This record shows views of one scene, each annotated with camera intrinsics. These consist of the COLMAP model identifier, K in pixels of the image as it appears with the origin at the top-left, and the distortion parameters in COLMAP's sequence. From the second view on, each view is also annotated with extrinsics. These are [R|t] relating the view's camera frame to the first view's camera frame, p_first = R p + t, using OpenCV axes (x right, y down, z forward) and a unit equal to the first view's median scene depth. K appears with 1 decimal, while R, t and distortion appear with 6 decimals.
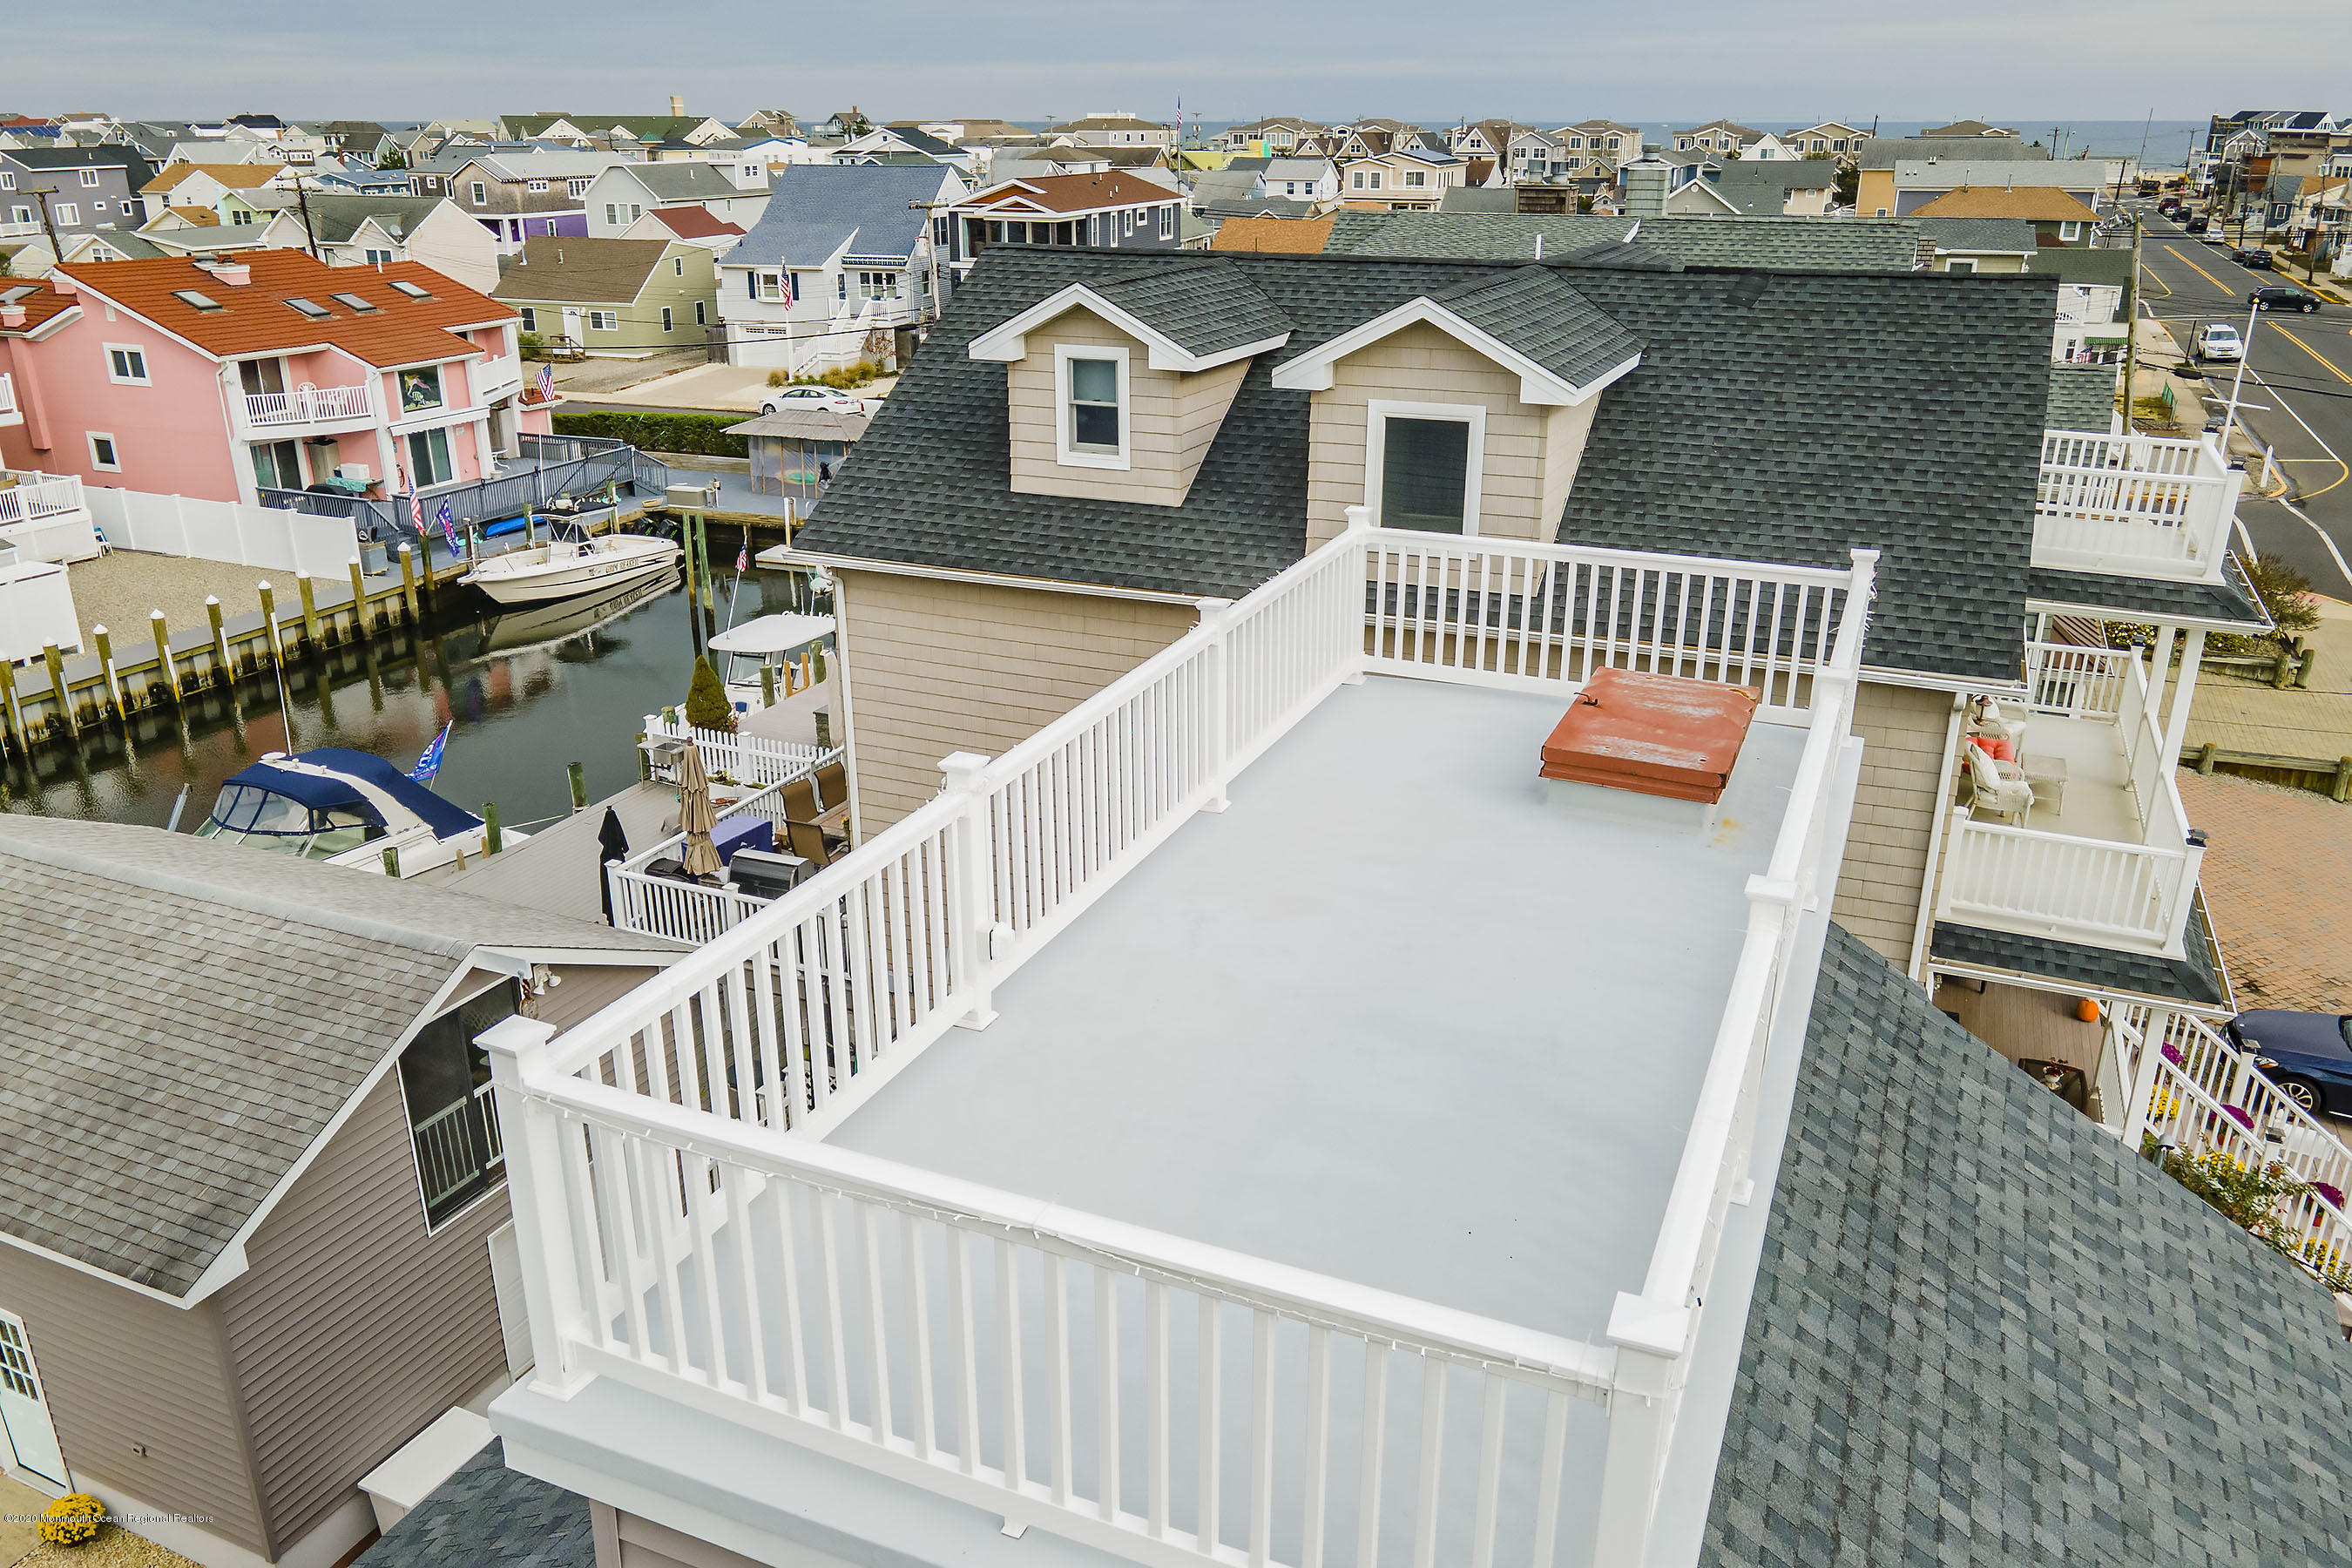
lens RADIAL K [[1760.6, 0, 1182.8], [0, 1760.6, 782.5], [0, 0, 1]] dist [-0.010472, 0.027654]
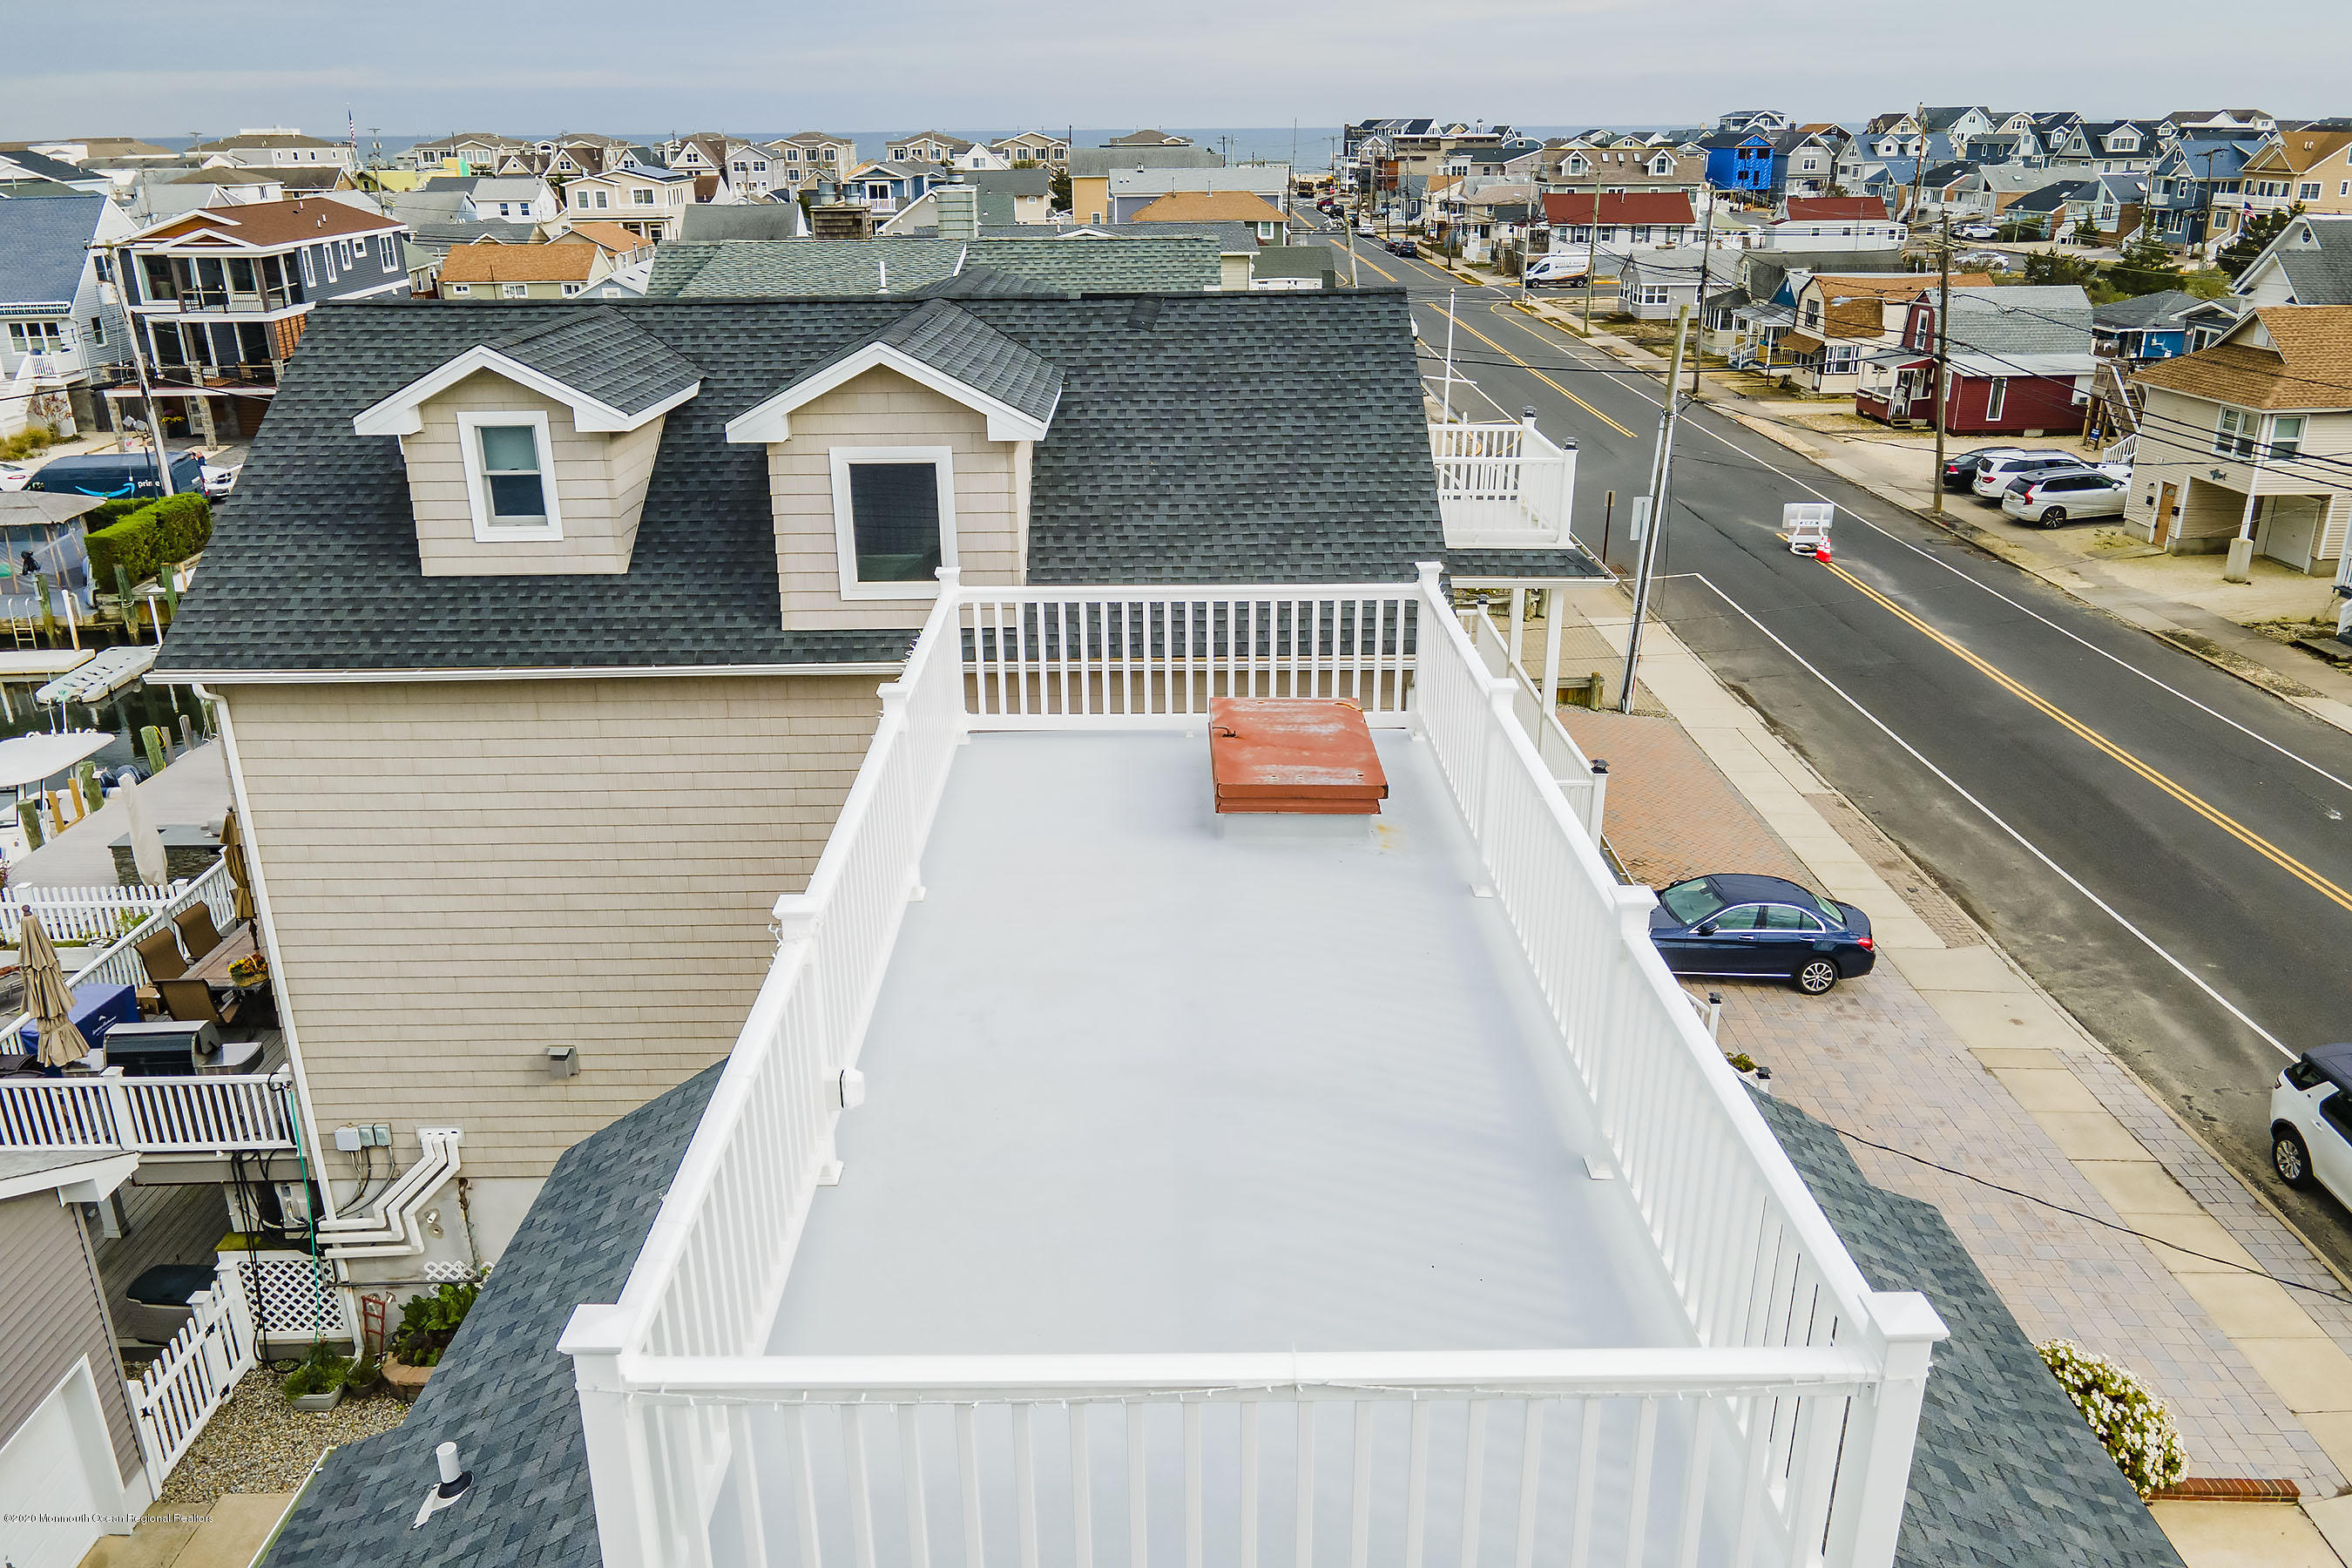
lens RADIAL K [[1760.6, 0, 1178.0], [0, 1760.6, 786.1], [0, 0, 1]] dist [-0.010472, 0.027654]
pose [[0.914375, -0.150449, 0.375878, -0.093407], [0.151809, 0.988063, 0.026187, -0.022554], [-0.375331, 0.033117, 0.926299, 0.020365]]
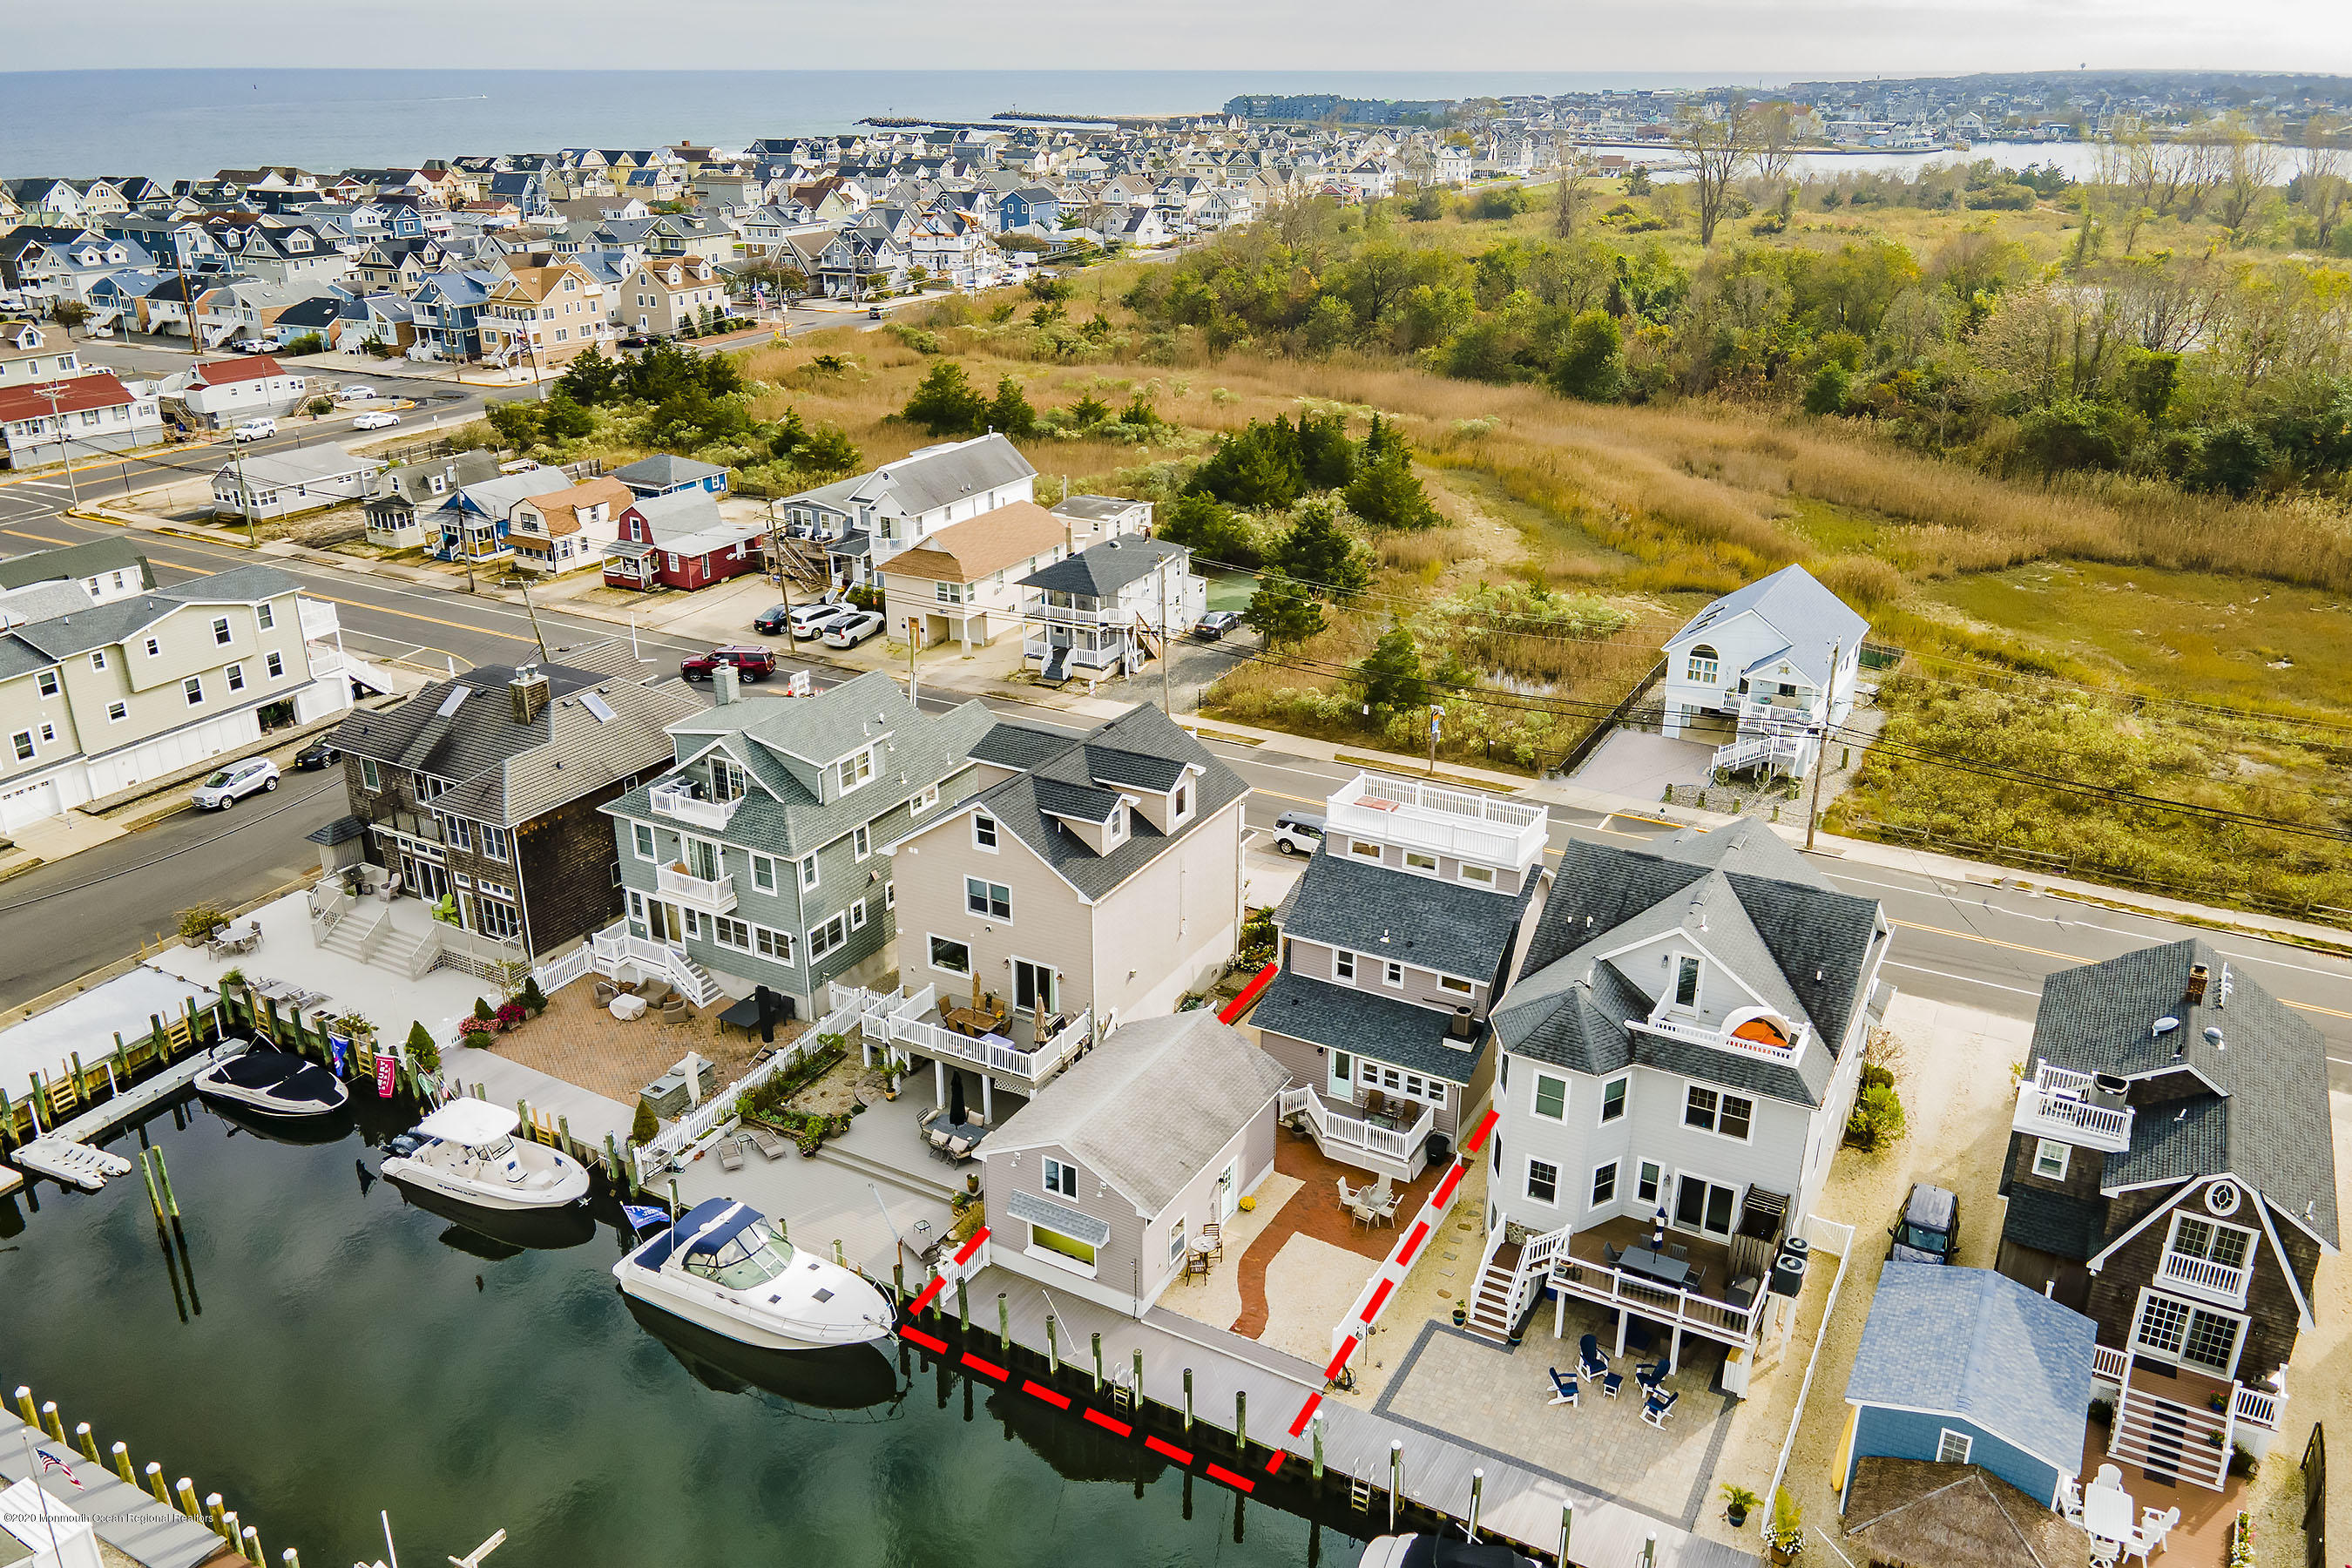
lens RADIAL K [[1760.6, 0, 1179.6], [0, 1760.6, 791.5], [0, 0, 1]] dist [-0.010472, 0.027654]
pose [[0.100521, -0.381291, 0.918974, -2.957478], [0.350927, 0.877878, 0.325854, -1.250157], [-0.930992, 0.289738, 0.222050, 0.065111]]
